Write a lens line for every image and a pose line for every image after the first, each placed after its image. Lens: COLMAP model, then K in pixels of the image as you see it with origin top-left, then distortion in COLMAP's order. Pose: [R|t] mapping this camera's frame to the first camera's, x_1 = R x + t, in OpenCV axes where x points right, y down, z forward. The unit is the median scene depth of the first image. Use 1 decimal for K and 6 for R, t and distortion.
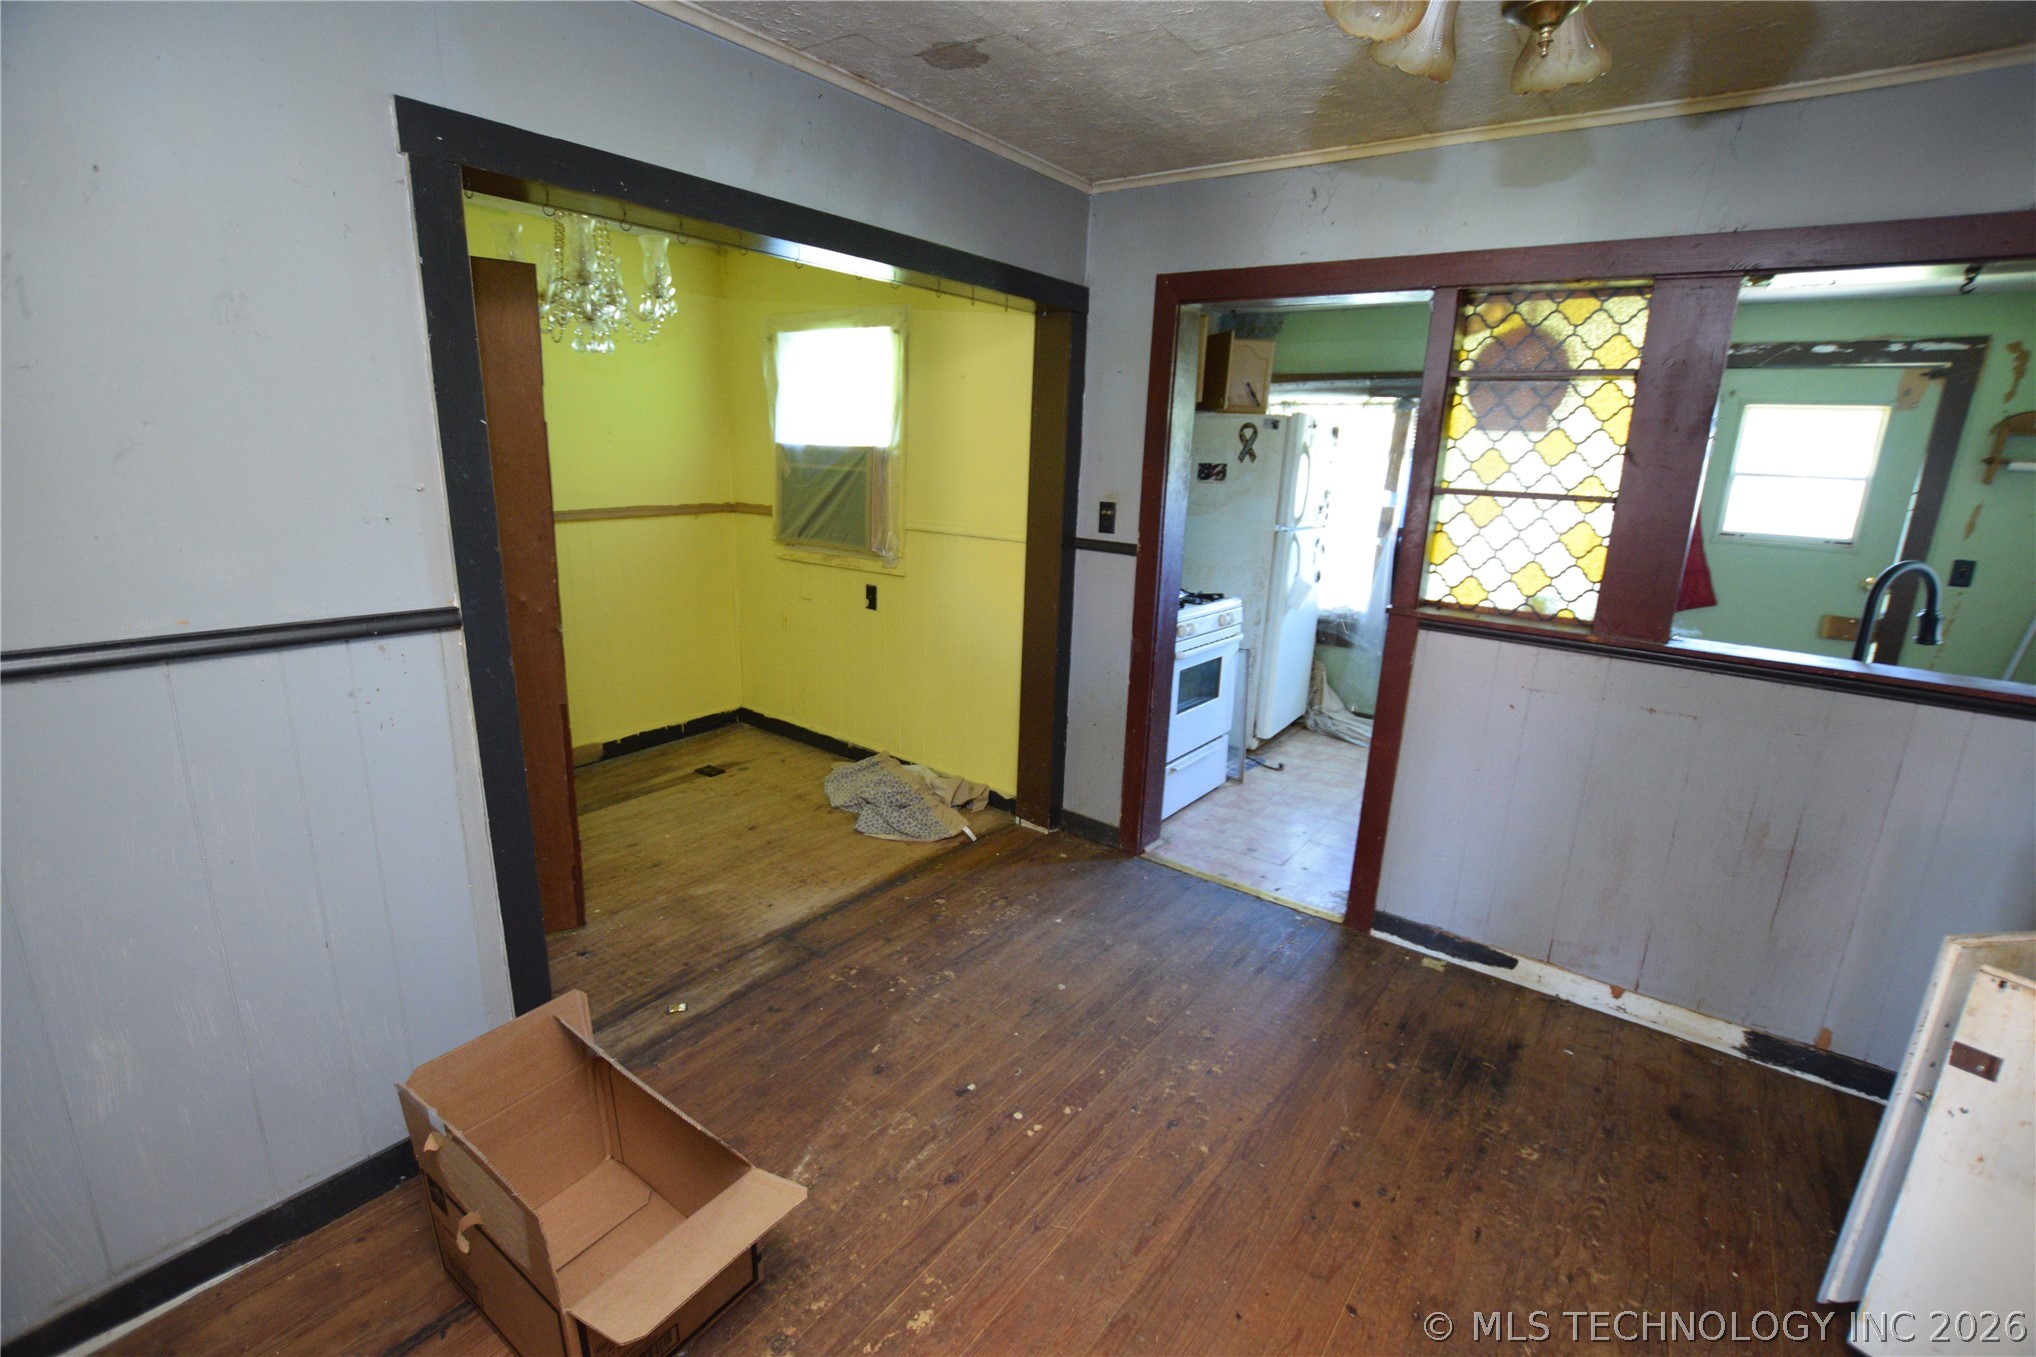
lens RADIAL K [[895.7, 0, 1028.7], [0, 895.7, 690.5], [0, 0, 1]] dist [-0.031946, 0.005224]
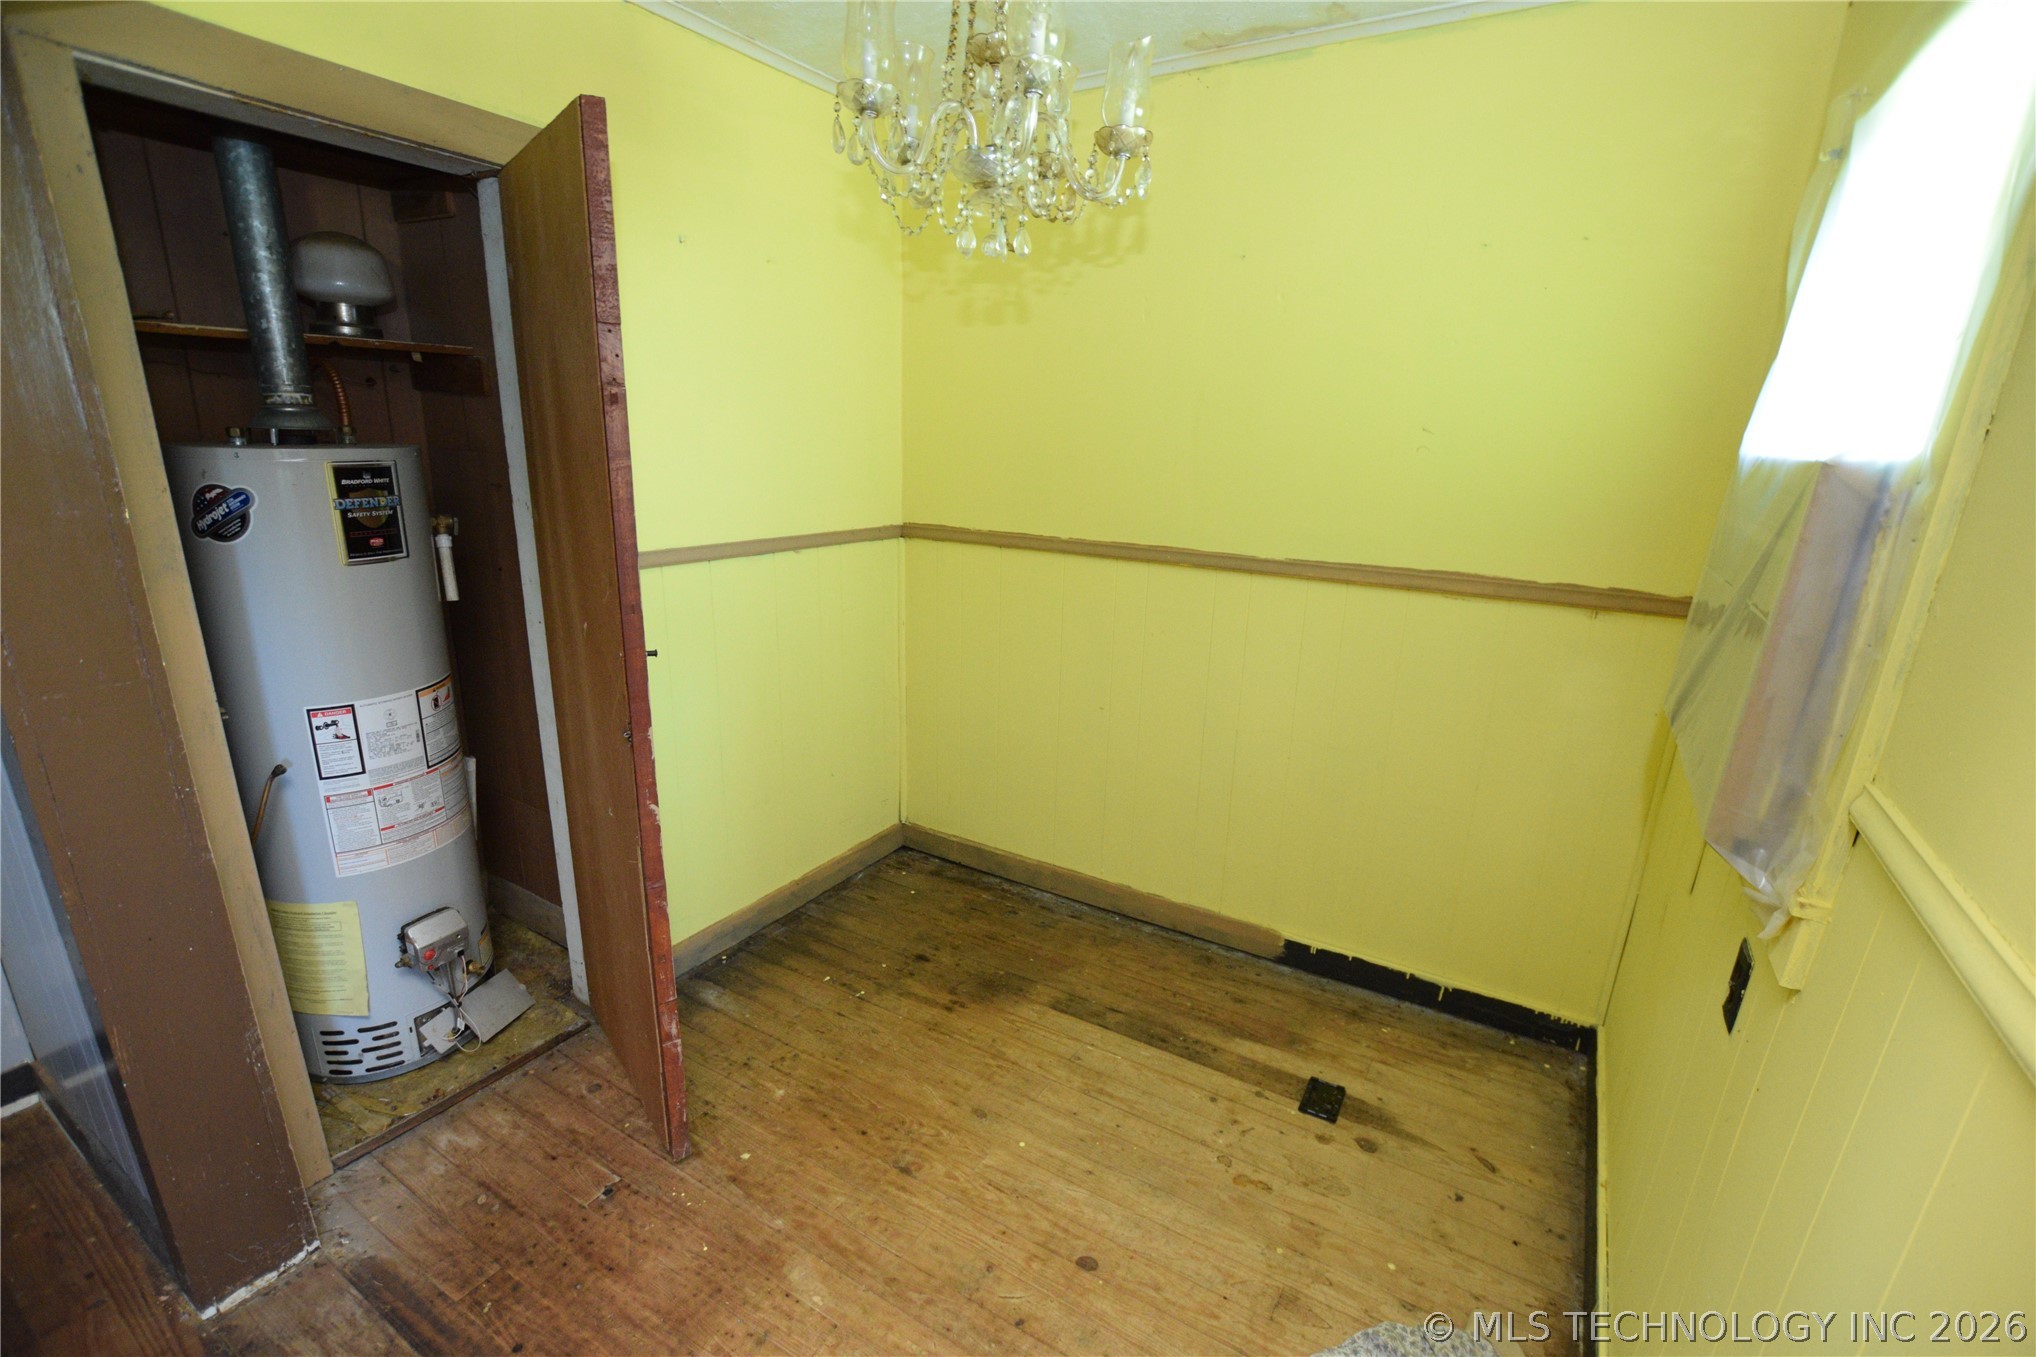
lens RADIAL K [[895.7, 0, 1024.8], [0, 895.7, 681.7], [0, 0, 1]] dist [-0.031946, 0.005224]
pose [[0.094920, 0.249800, -0.963634, 0.049814], [-0.277741, 0.936211, 0.215333, -0.191243], [0.955955, 0.247201, 0.158244, 0.702599]]
